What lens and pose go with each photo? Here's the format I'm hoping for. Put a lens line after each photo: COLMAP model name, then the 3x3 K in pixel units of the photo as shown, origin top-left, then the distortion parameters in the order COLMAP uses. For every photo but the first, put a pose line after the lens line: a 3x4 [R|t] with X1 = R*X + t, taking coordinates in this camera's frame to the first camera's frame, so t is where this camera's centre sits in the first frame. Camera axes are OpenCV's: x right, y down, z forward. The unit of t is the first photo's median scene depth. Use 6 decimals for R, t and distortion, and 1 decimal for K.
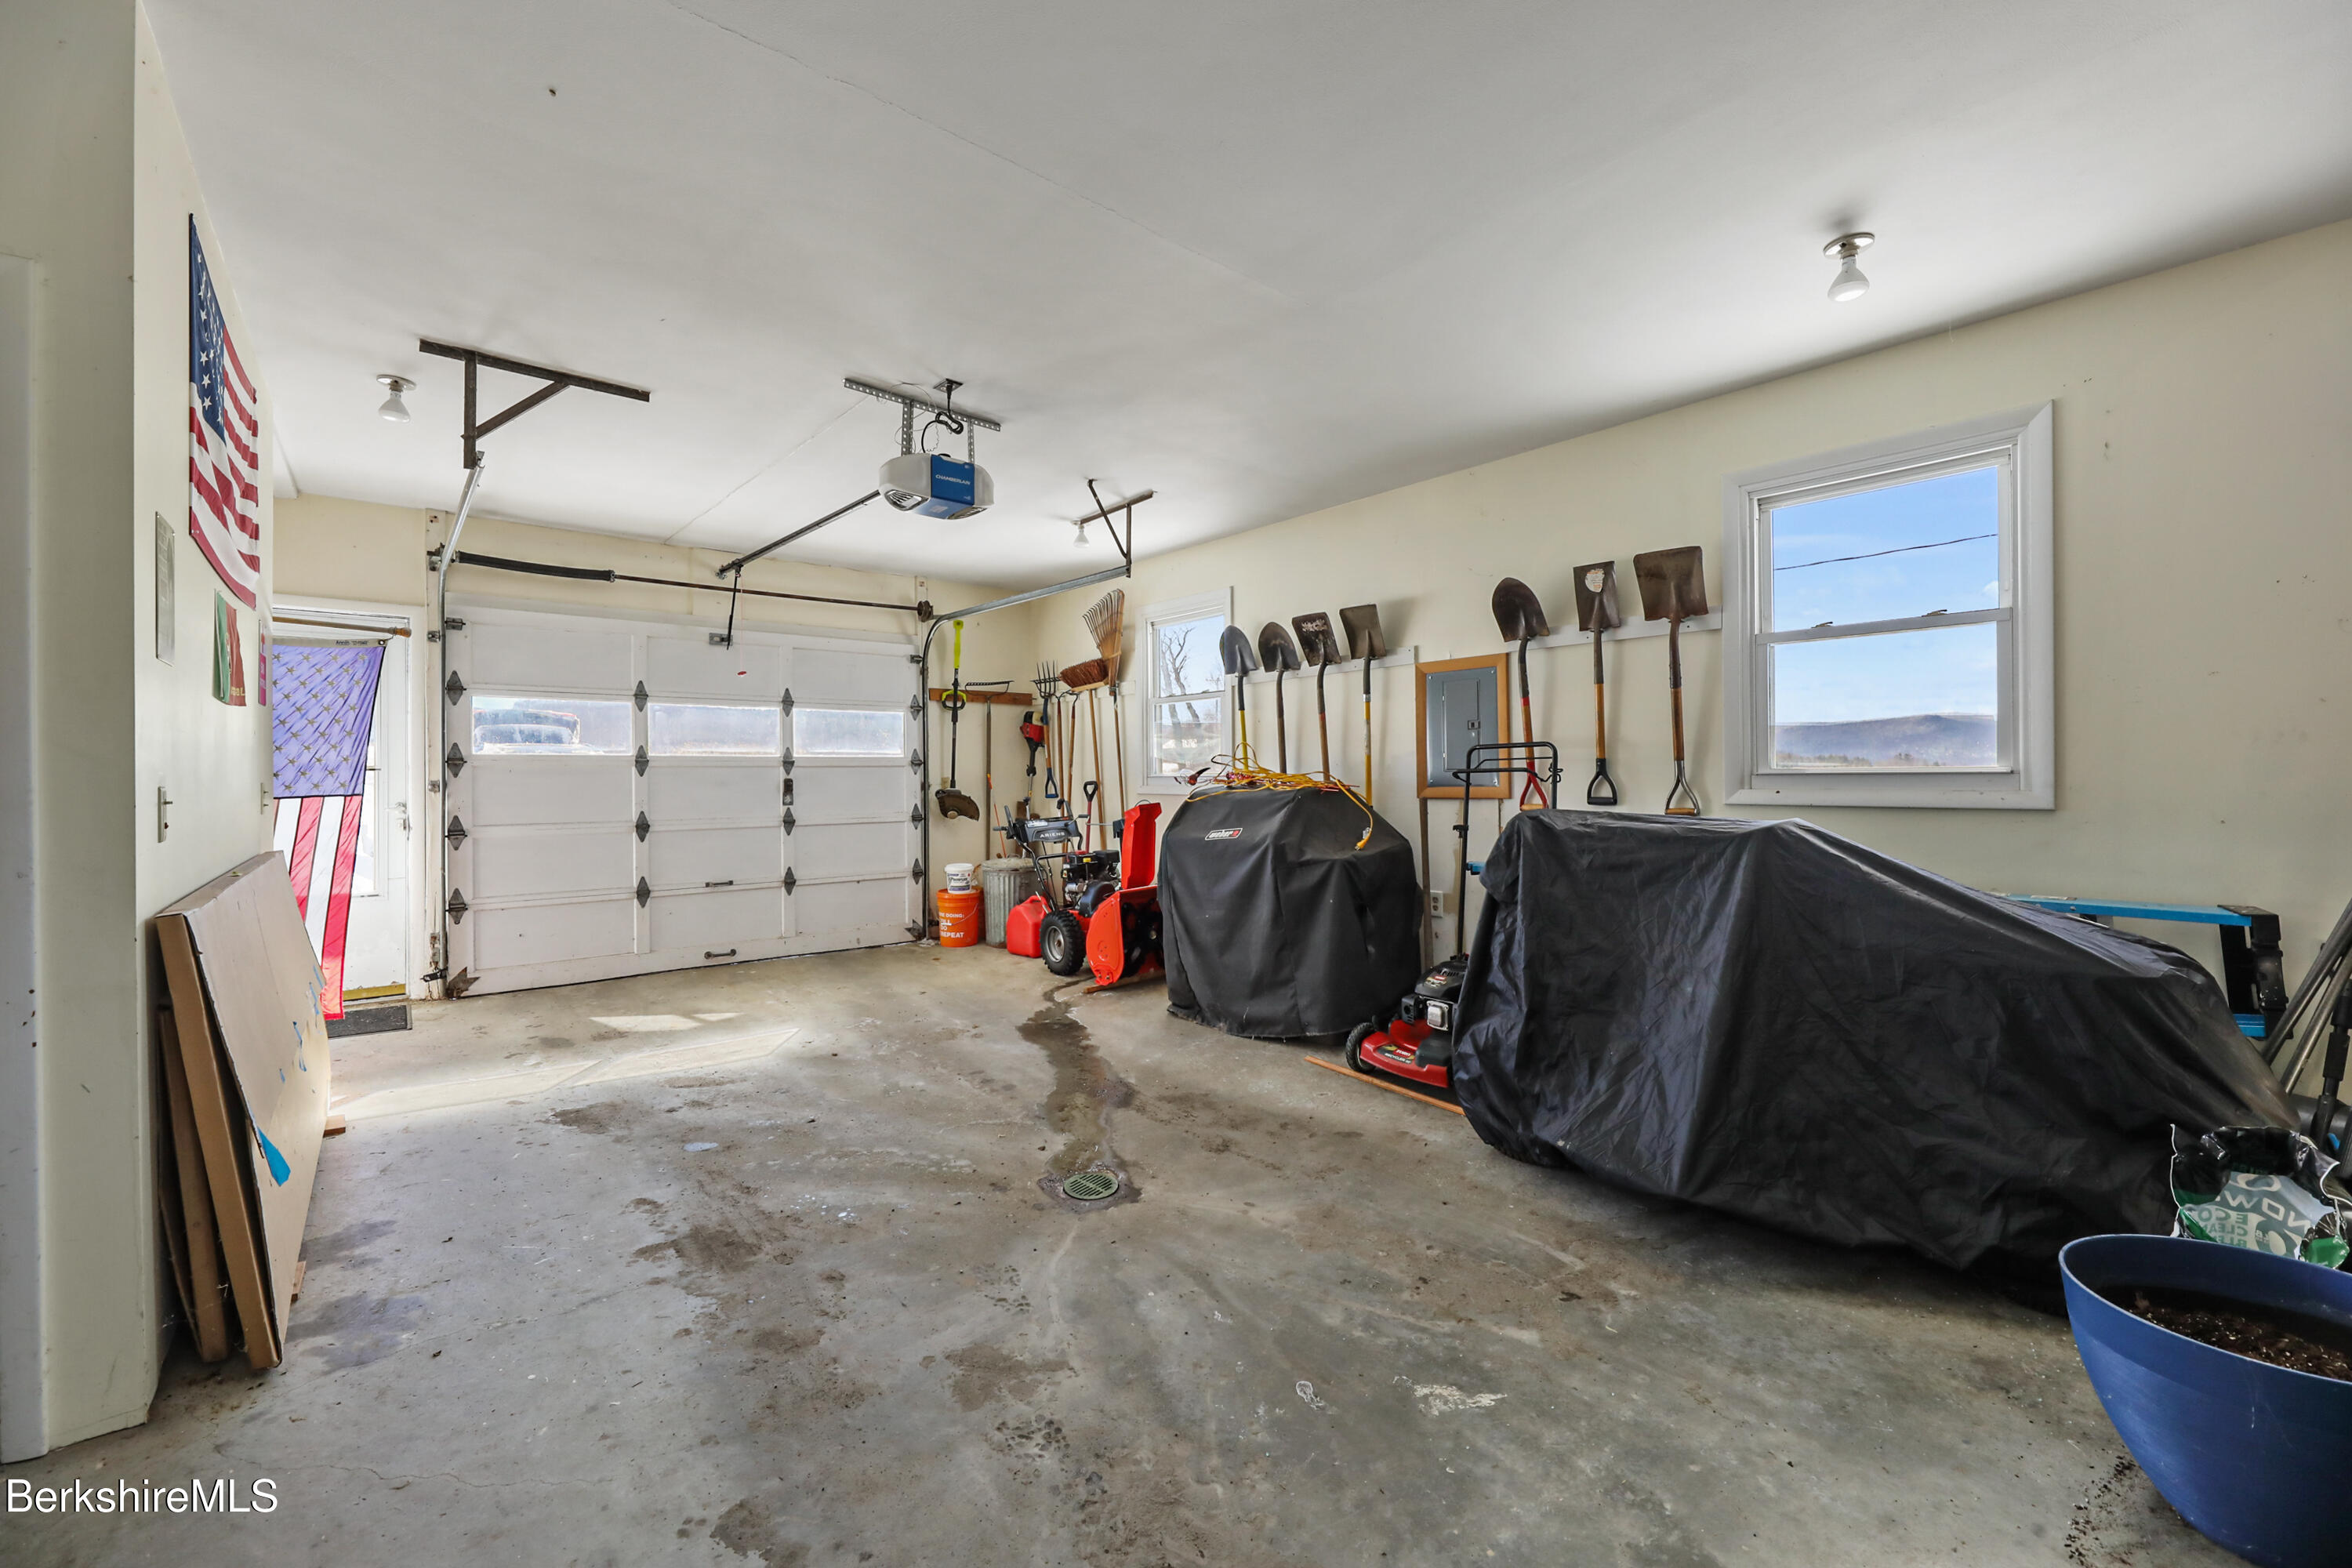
lens RADIAL K [[964.3, 0, 1160.5], [0, 964.3, 787.1], [0, 0, 1]] dist [0.000451, -0.004200]
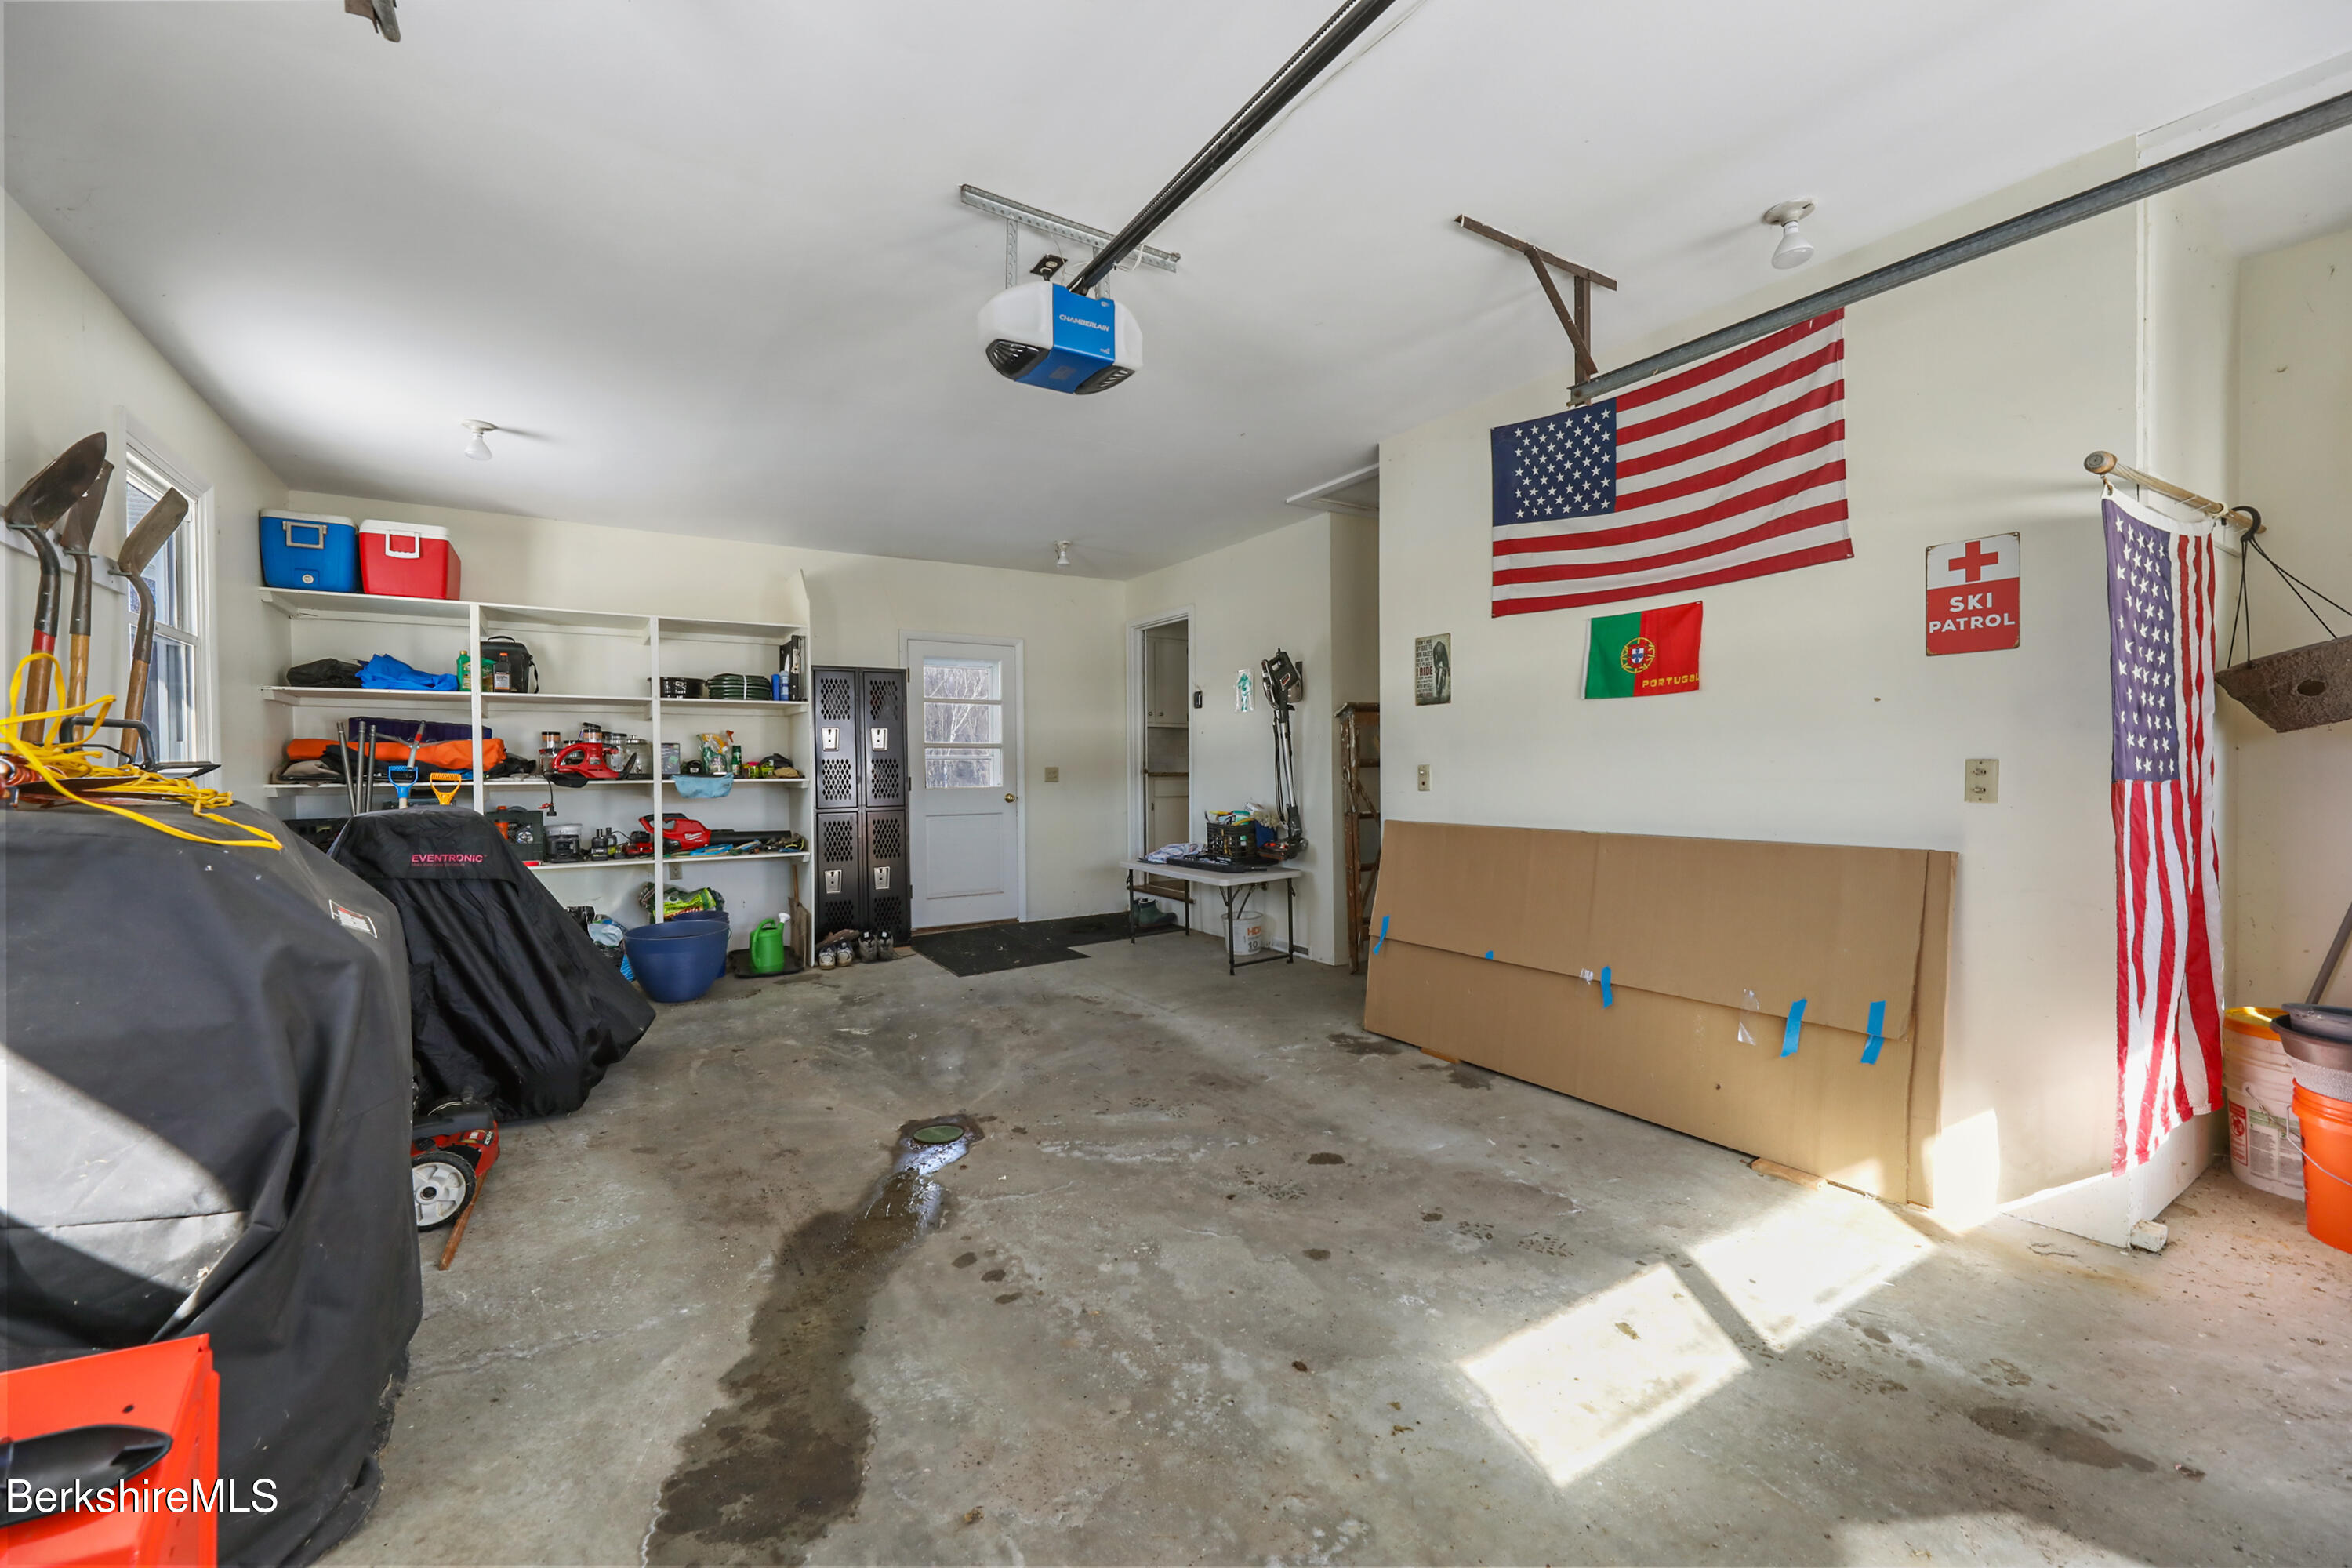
lens RADIAL K [[964.3, 0, 1160.5], [0, 964.3, 787.1], [0, 0, 1]] dist [0.000451, -0.004200]
pose [[-0.991842, 0.011141, 0.126983, -0.432304], [0.015313, 0.999373, 0.031928, -0.016585], [-0.126548, 0.033612, -0.991391, 1.883656]]
